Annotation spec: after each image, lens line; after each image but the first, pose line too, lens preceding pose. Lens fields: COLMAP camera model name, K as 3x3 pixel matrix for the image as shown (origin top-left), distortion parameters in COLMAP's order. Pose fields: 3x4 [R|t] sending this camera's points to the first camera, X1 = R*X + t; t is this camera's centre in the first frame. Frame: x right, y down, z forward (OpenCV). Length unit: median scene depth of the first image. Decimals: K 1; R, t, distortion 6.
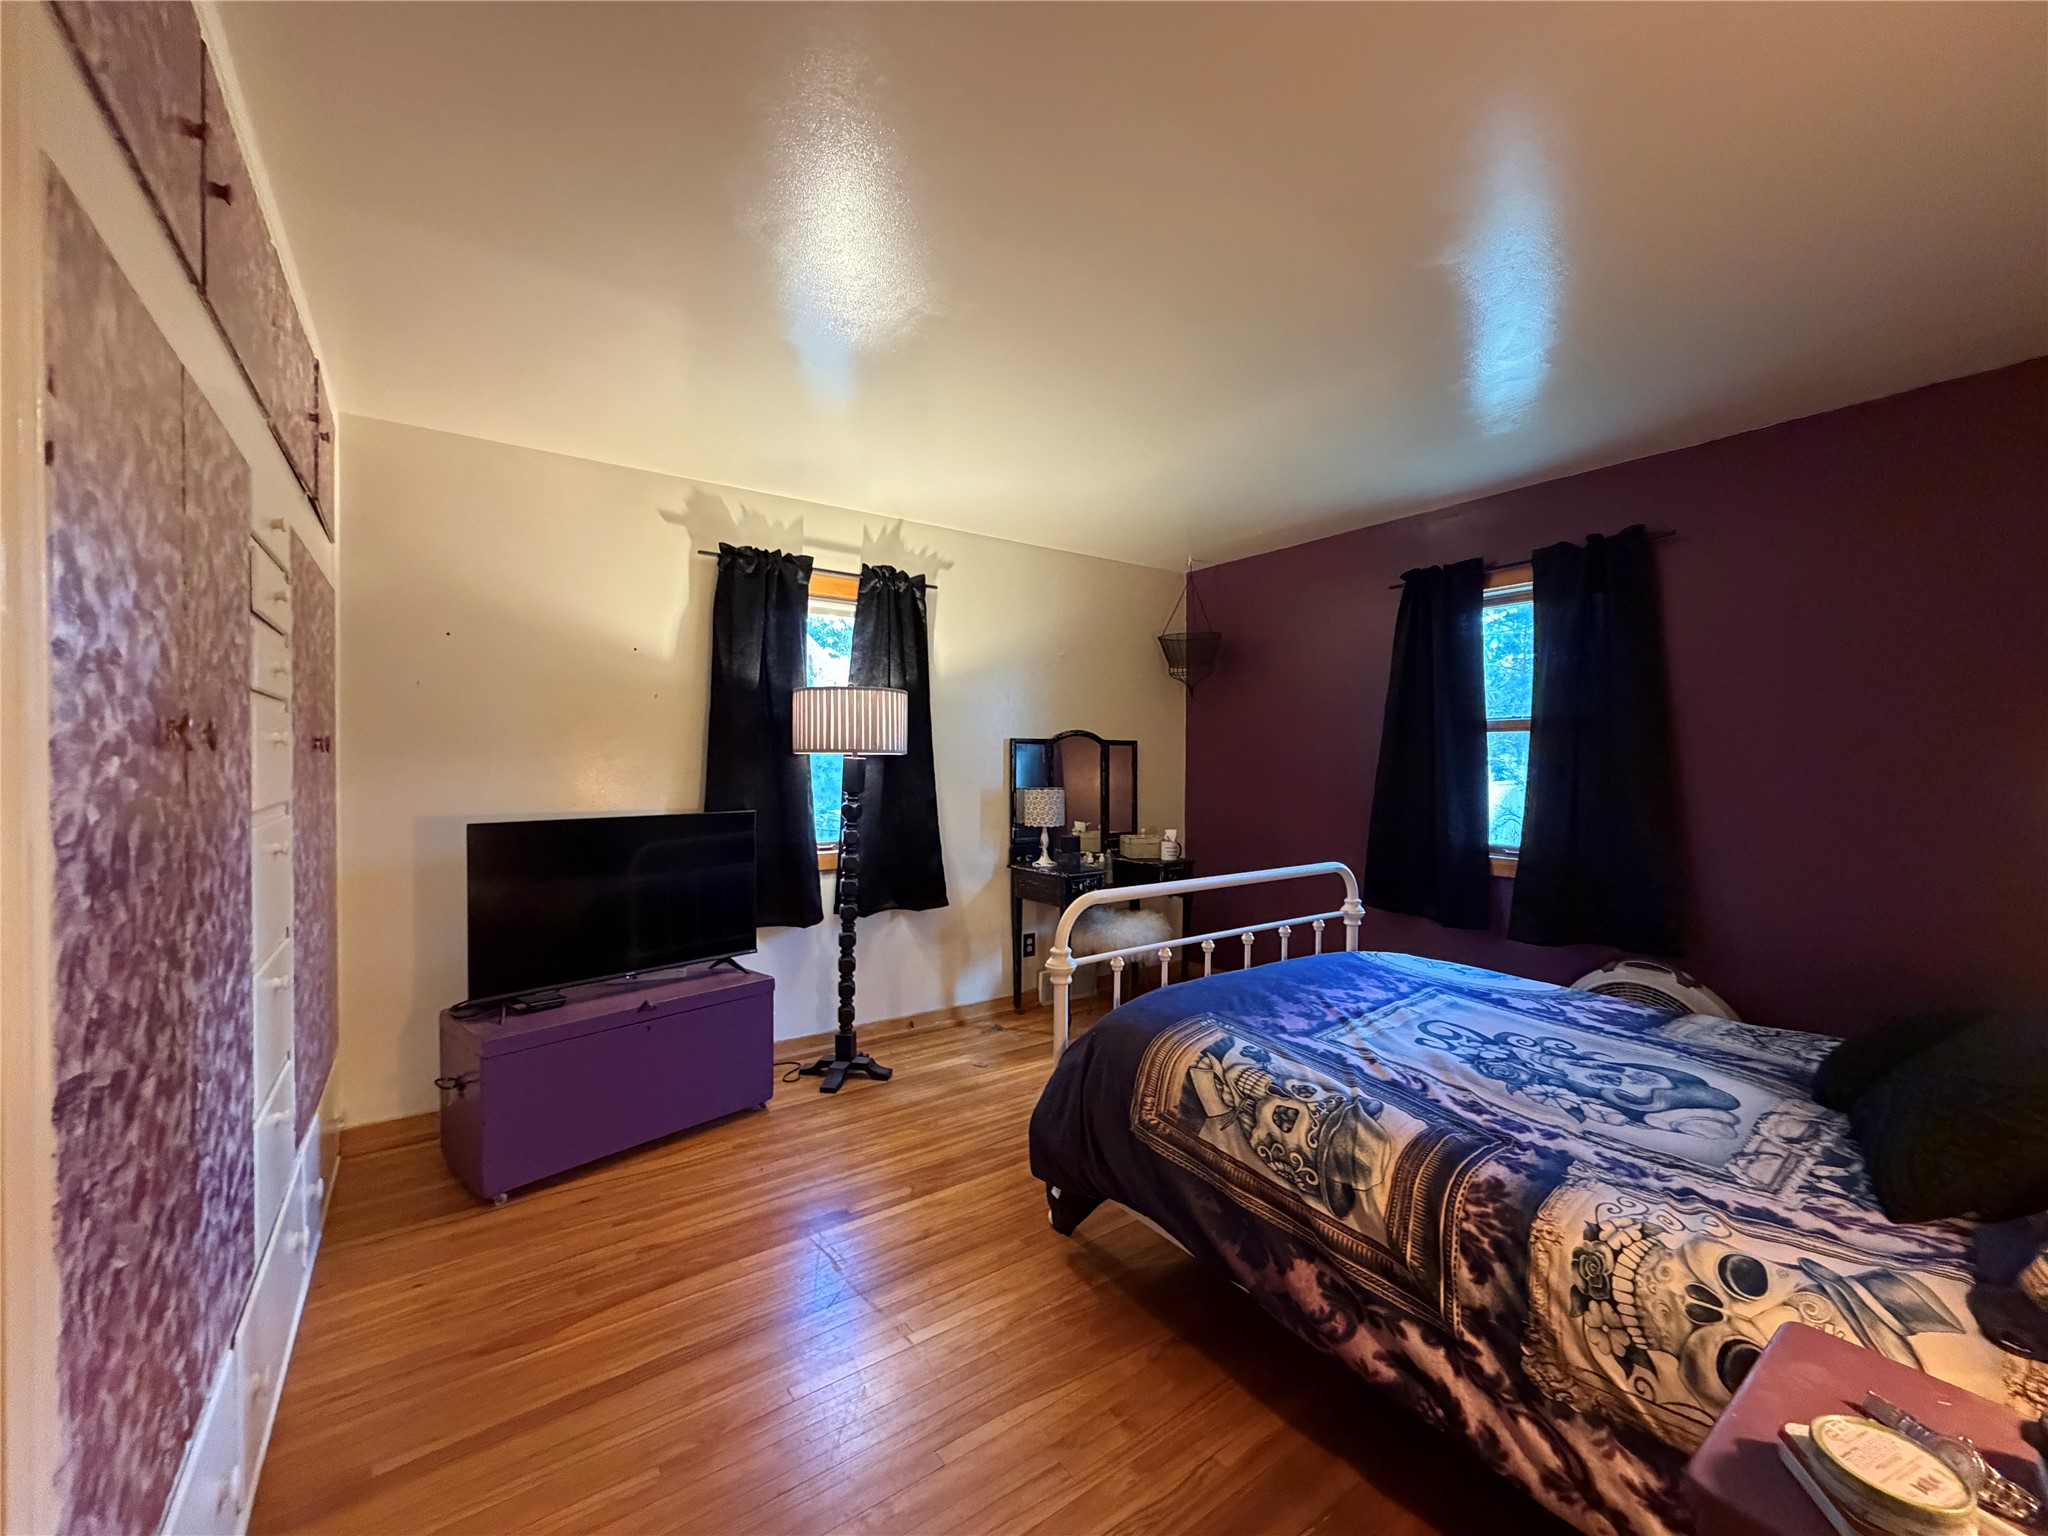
lens RADIAL K [[813.6, 0, 1016.7], [0, 813.6, 760.8], [0, 0, 1]] dist [-0.000226, -0.000305]
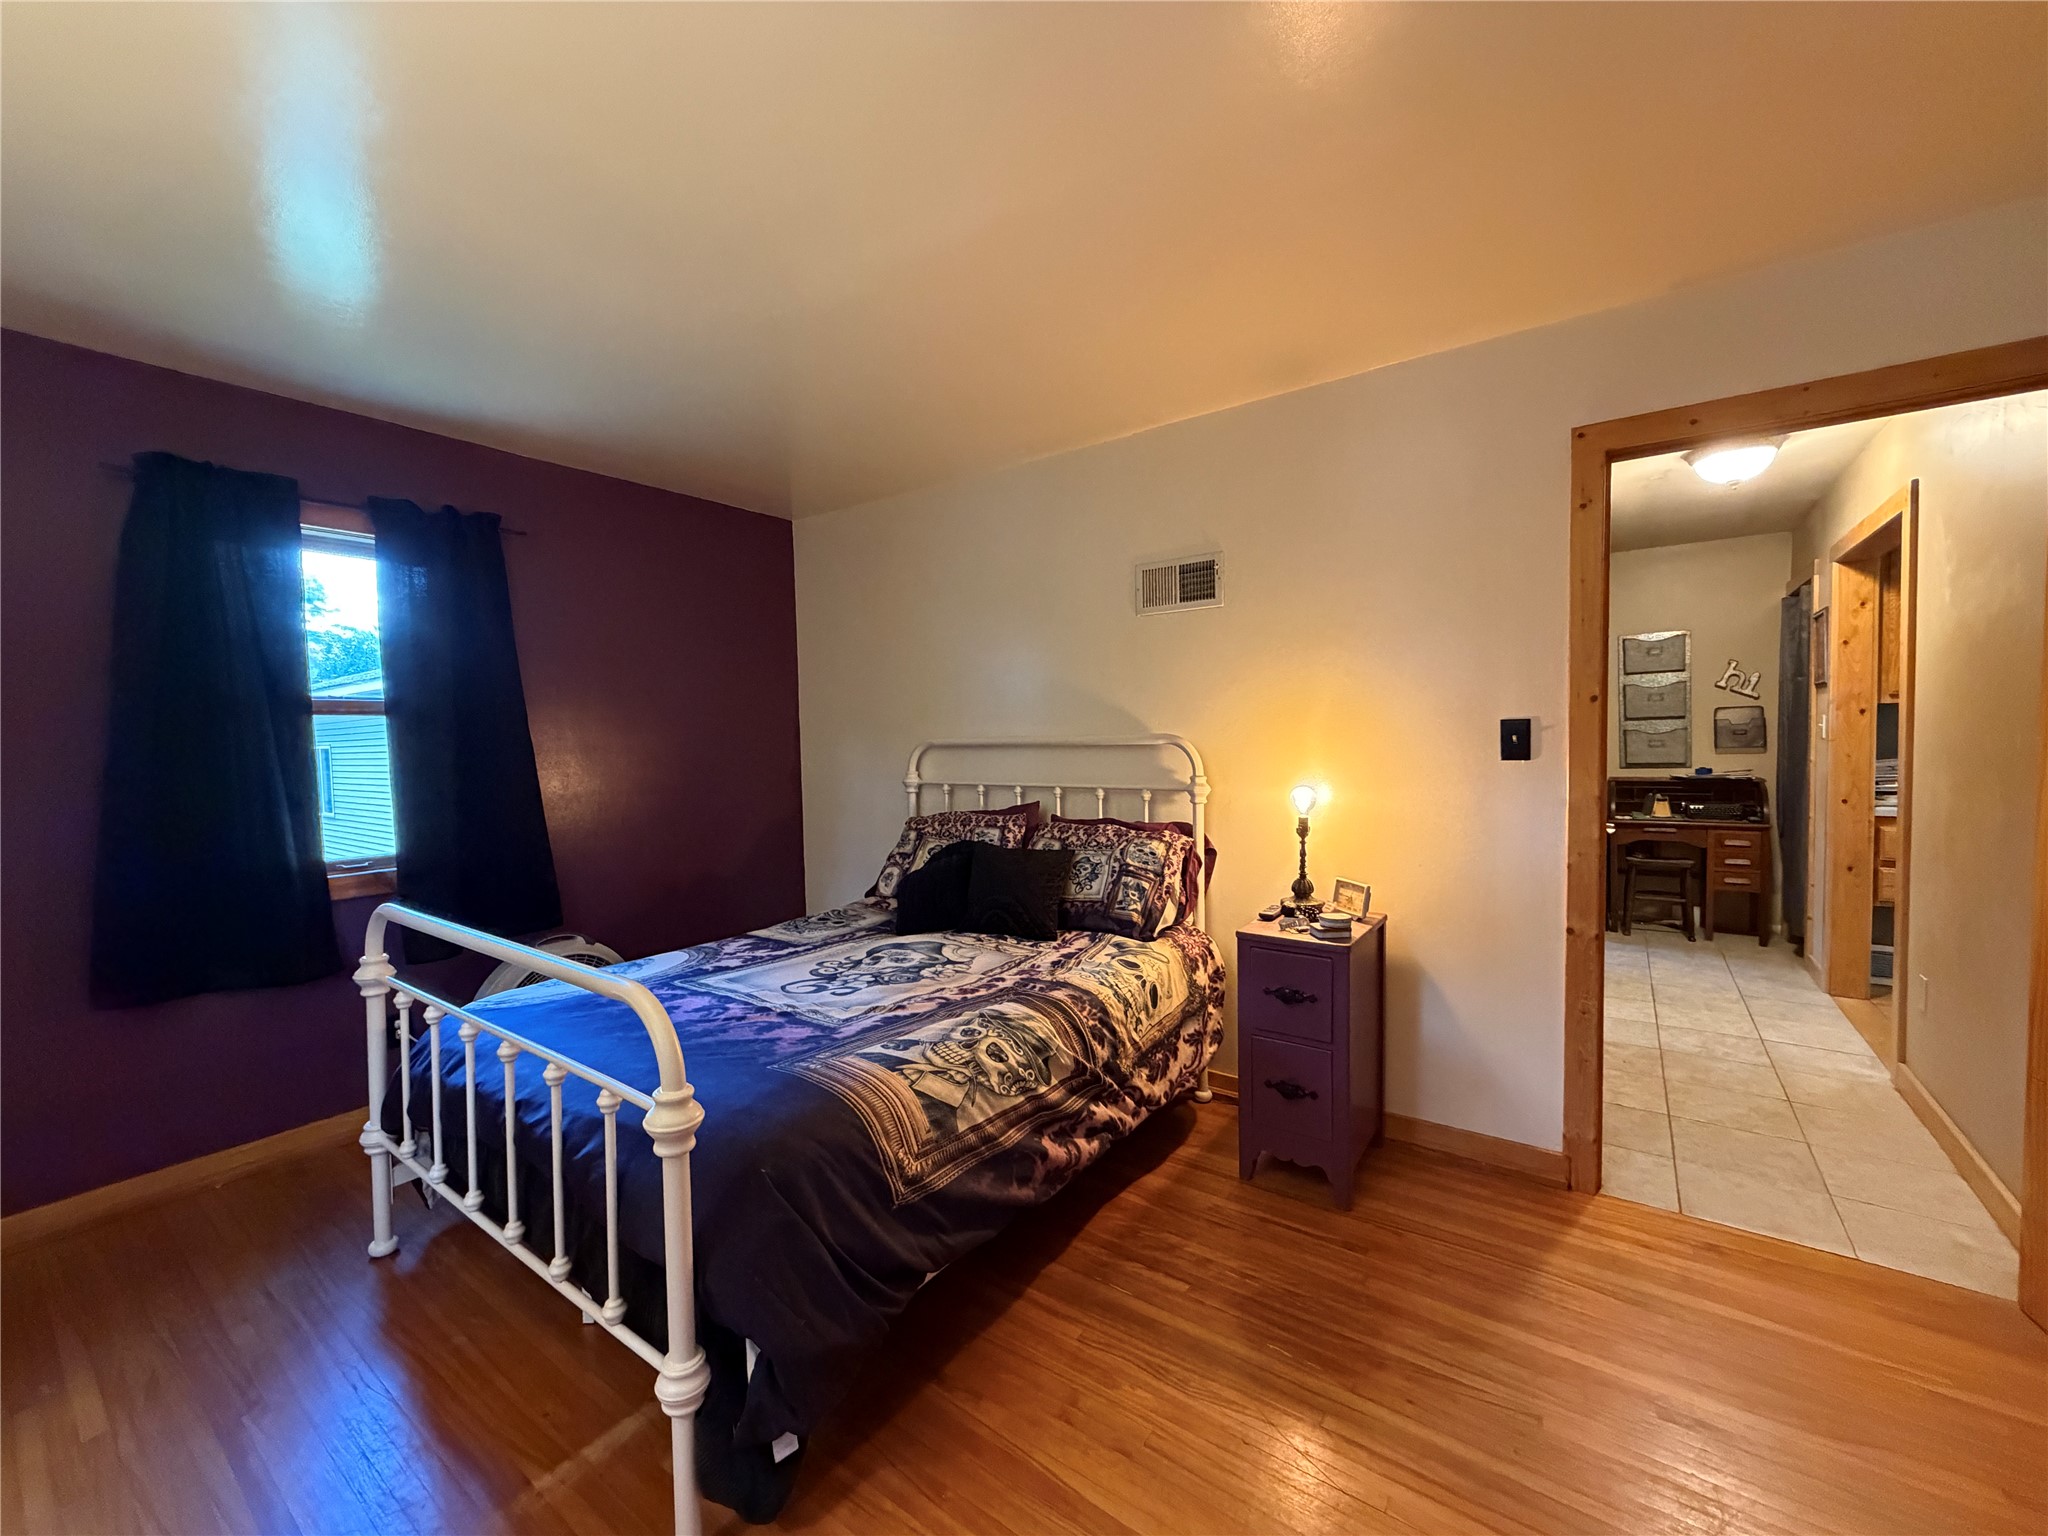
lens RADIAL K [[813.6, 0, 1025.1], [0, 813.6, 767.4], [0, 0, 1]] dist [-0.000226, -0.000305]
pose [[-0.325342, -0.030412, 0.945107, -0.666827], [0.019957, 0.999039, 0.039018, -0.004644], [-0.945386, 0.031556, -0.324422, 1.174155]]
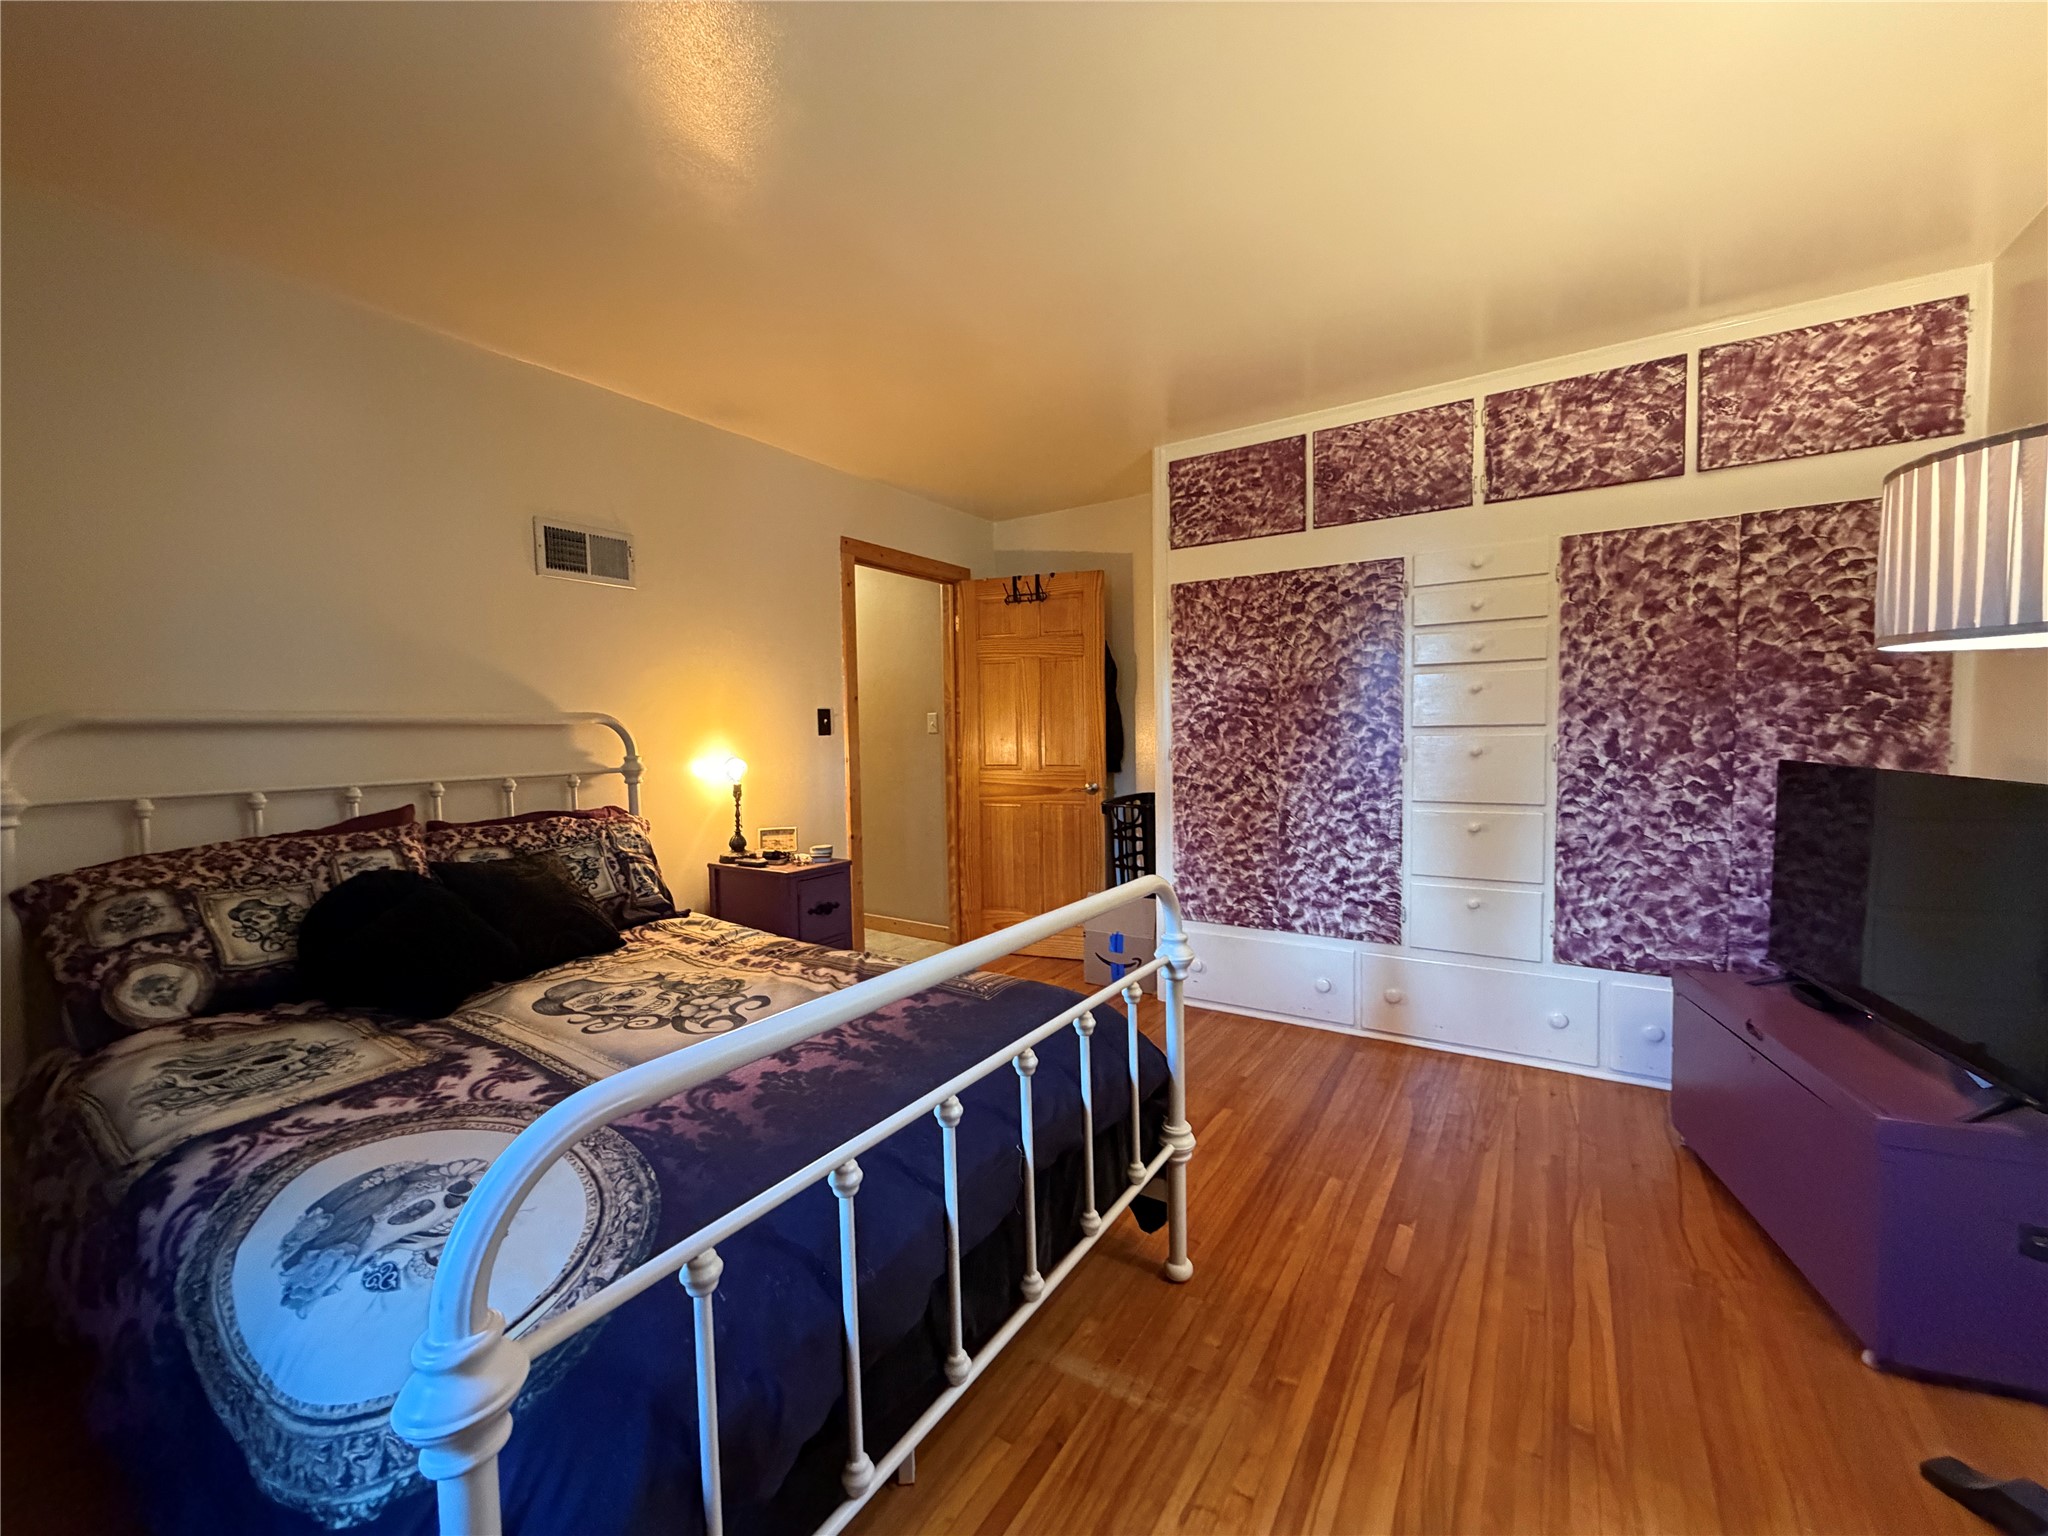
lens RADIAL K [[813.6, 0, 1020.5], [0, 813.6, 773.3], [0, 0, 1]] dist [-0.000226, -0.000305]
pose [[-0.927601, 0.037451, -0.371692, 0.590980], [0.017682, 0.998249, 0.056455, 0.037834], [0.373155, 0.045796, -0.926638, 2.062646]]
